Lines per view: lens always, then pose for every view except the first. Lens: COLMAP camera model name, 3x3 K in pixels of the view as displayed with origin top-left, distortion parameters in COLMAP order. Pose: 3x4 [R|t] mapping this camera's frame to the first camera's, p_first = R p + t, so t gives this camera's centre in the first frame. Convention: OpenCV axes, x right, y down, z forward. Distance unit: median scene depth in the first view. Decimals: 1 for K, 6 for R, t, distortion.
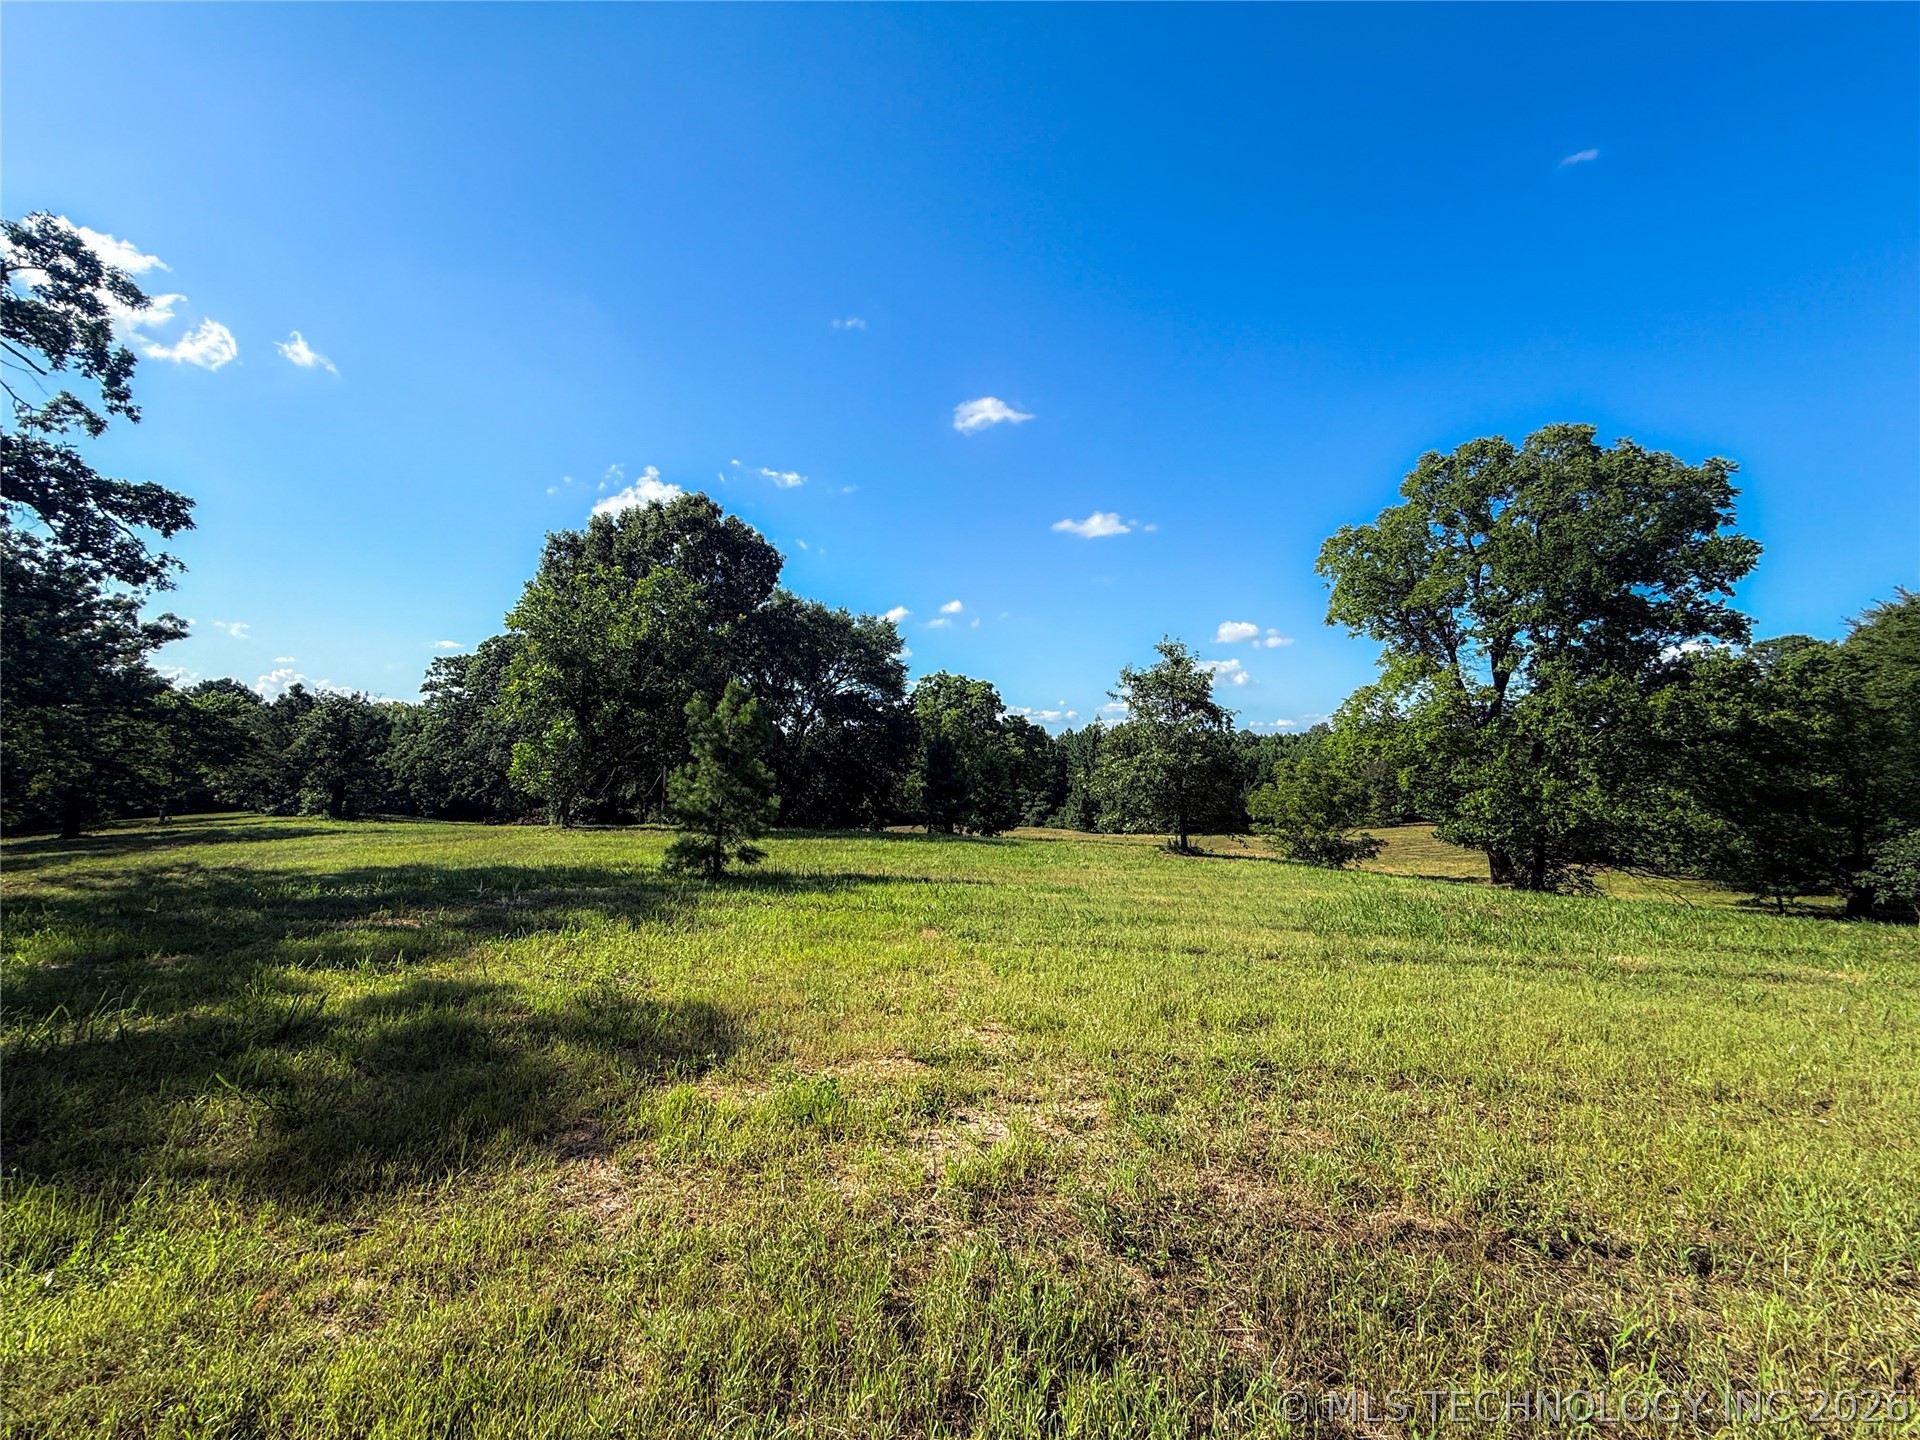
lens RADIAL K [[760.5, 0, 951.0], [0, 760.5, 721.1], [0, 0, 1]] dist [-0.000736, 0.000005]
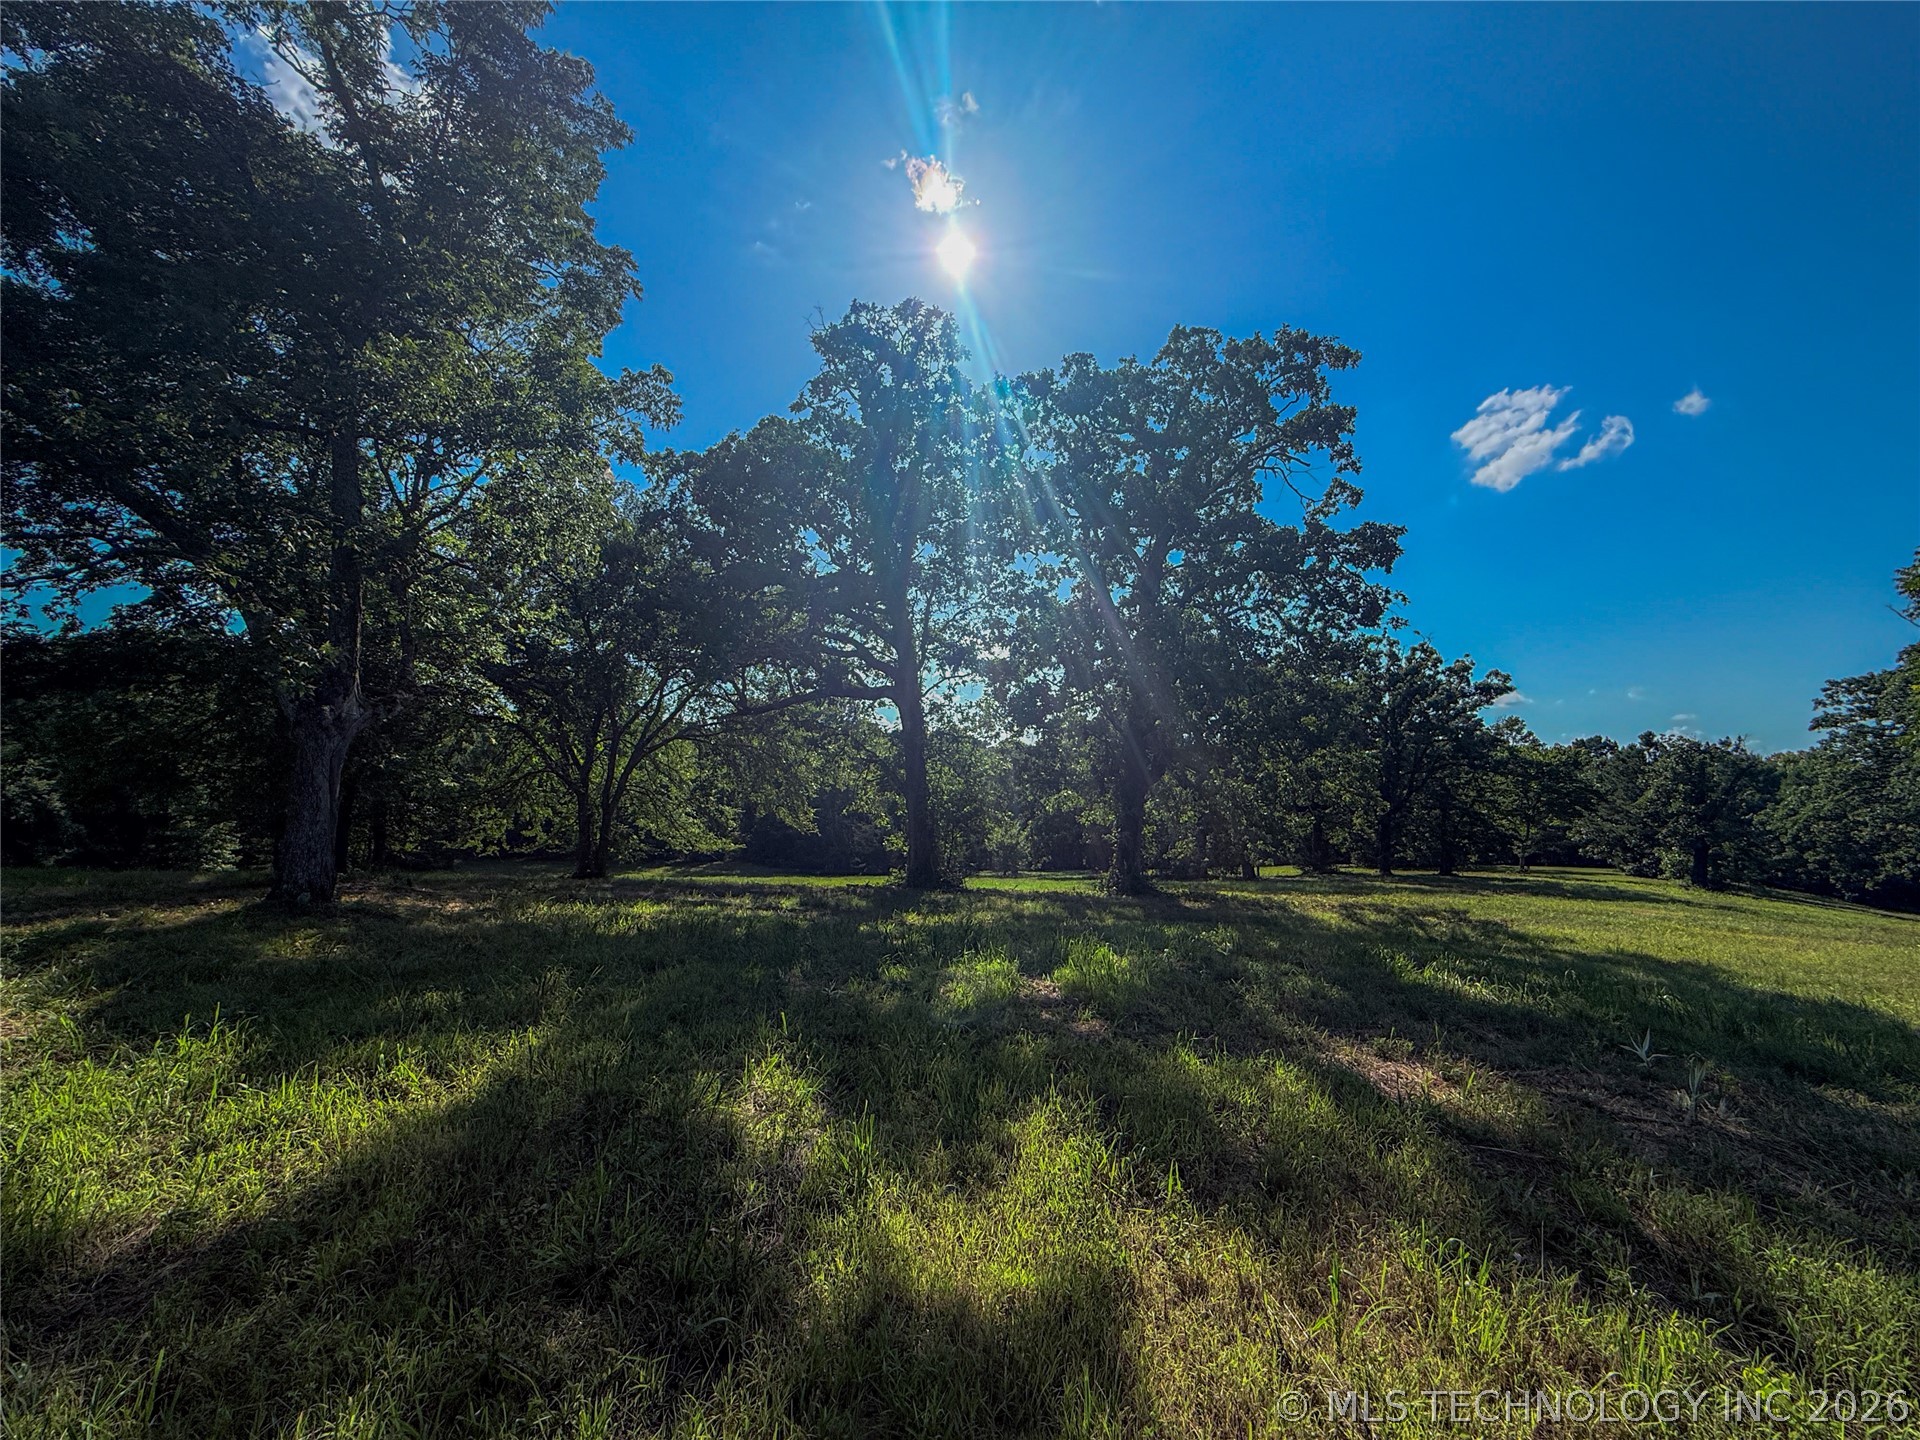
lens RADIAL K [[761.7, 0, 960.0], [0, 761.7, 720.0], [0, 0, 1]] dist [0.001147, -0.000175]
pose [[0.096073, -0.096119, -0.990722, -0.040720], [0.017396, 0.995337, -0.094880, 0.012164], [0.995222, -0.008119, 0.097297, 0.119200]]
